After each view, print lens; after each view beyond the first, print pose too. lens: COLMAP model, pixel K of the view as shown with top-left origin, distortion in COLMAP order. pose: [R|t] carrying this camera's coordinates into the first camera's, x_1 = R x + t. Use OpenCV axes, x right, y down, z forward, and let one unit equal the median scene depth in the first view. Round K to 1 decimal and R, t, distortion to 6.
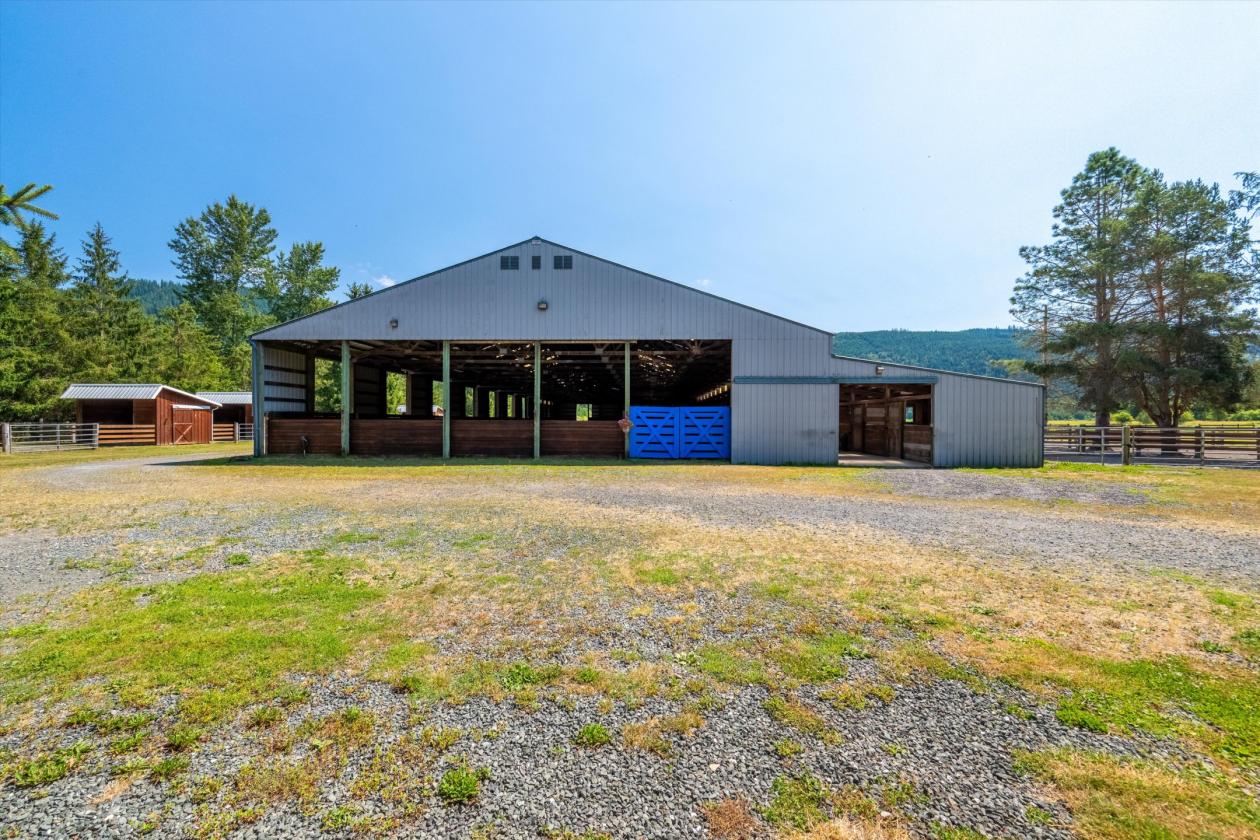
lens RADIAL K [[520.0, 0, 652.8], [0, 520.0, 430.2], [0, 0, 1]] dist [0.001482, -0.000306]
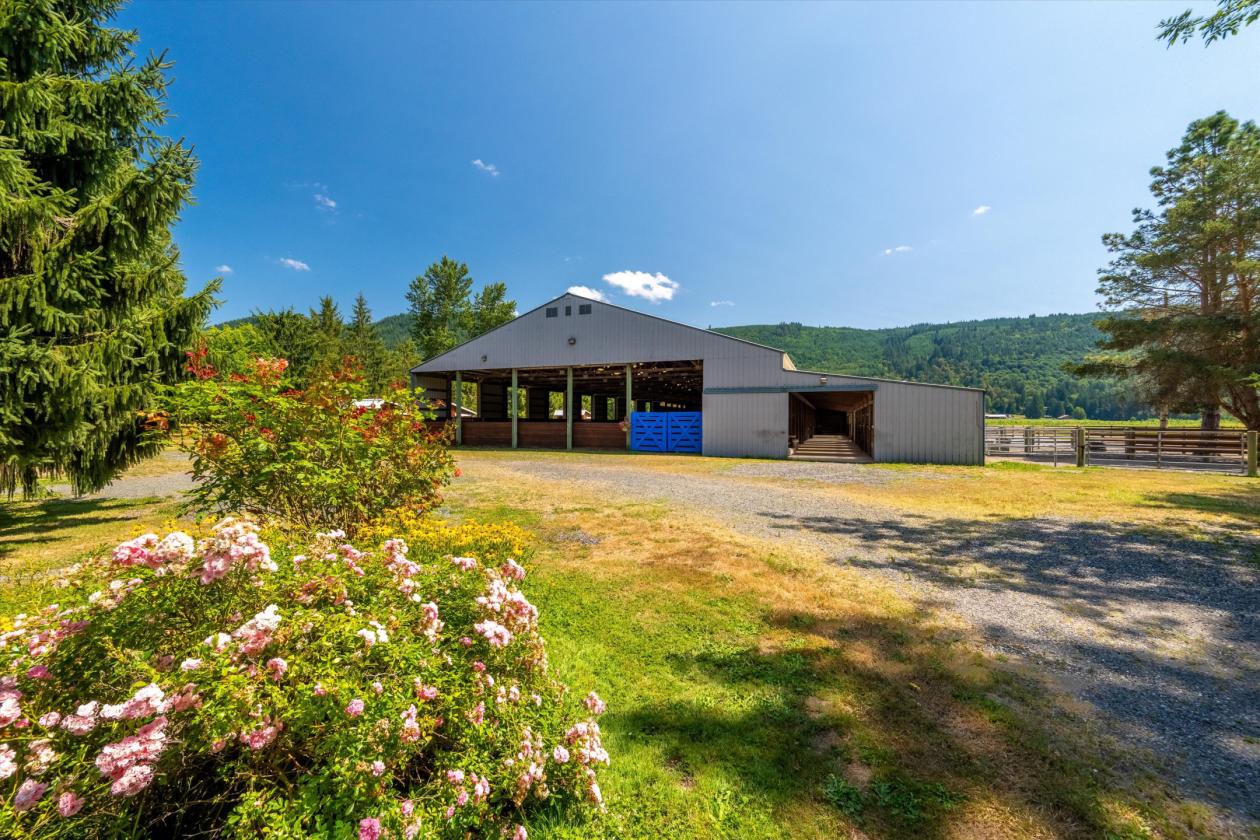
lens RADIAL K [[520.0, 0, 652.8], [0, 520.0, 430.2], [0, 0, 1]] dist [0.001482, -0.000306]
pose [[0.940586, 0.004630, -0.339524, 0.281057], [-0.005502, 0.999984, -0.001607, 0.001955], [0.339511, 0.003380, 0.940596, -0.149559]]
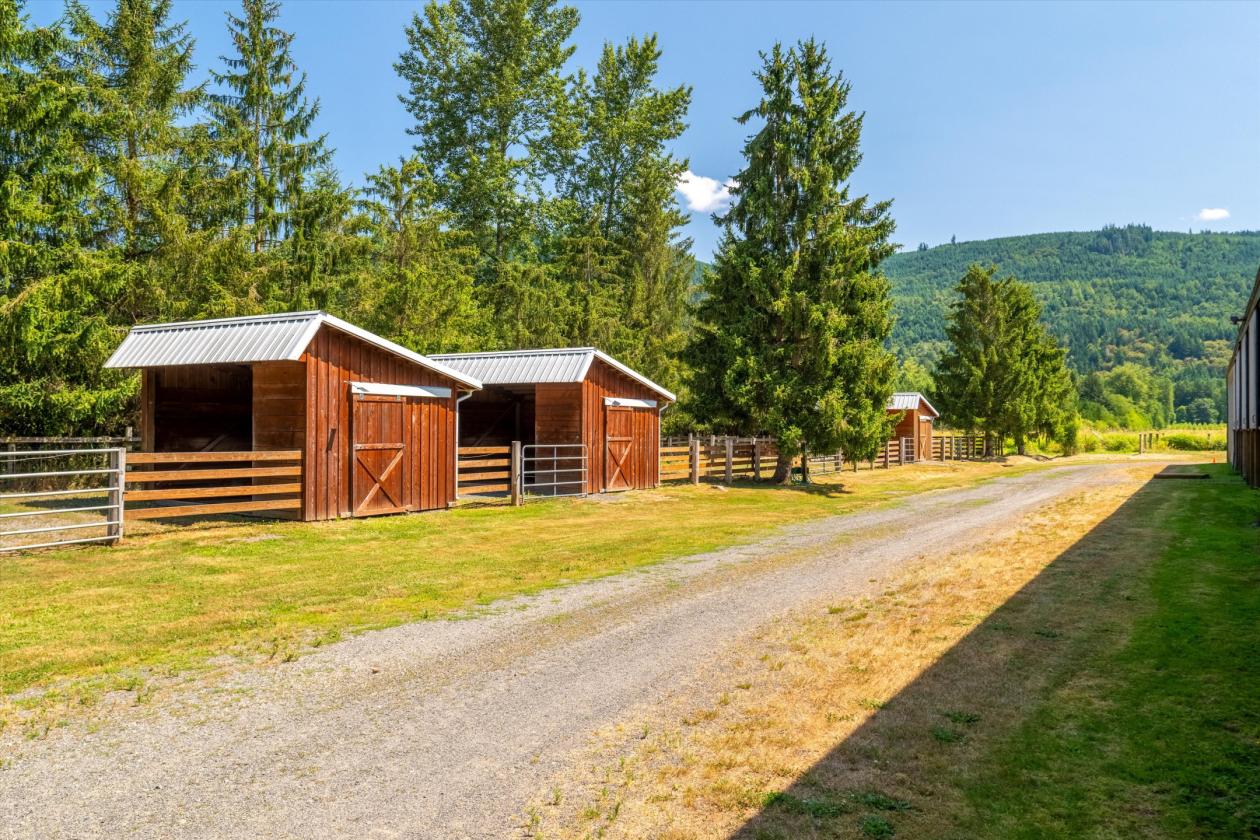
lens RADIAL K [[973.6, 0, 631.3], [0, 973.6, 439.8], [0, 0, 1]] dist [-0.001614, -0.001700]
pose [[0.860316, 0.001324, -0.509759, -0.452745], [-0.006814, 0.999937, -0.008902, -0.011150], [0.509716, 0.011132, 0.860271, 0.544059]]
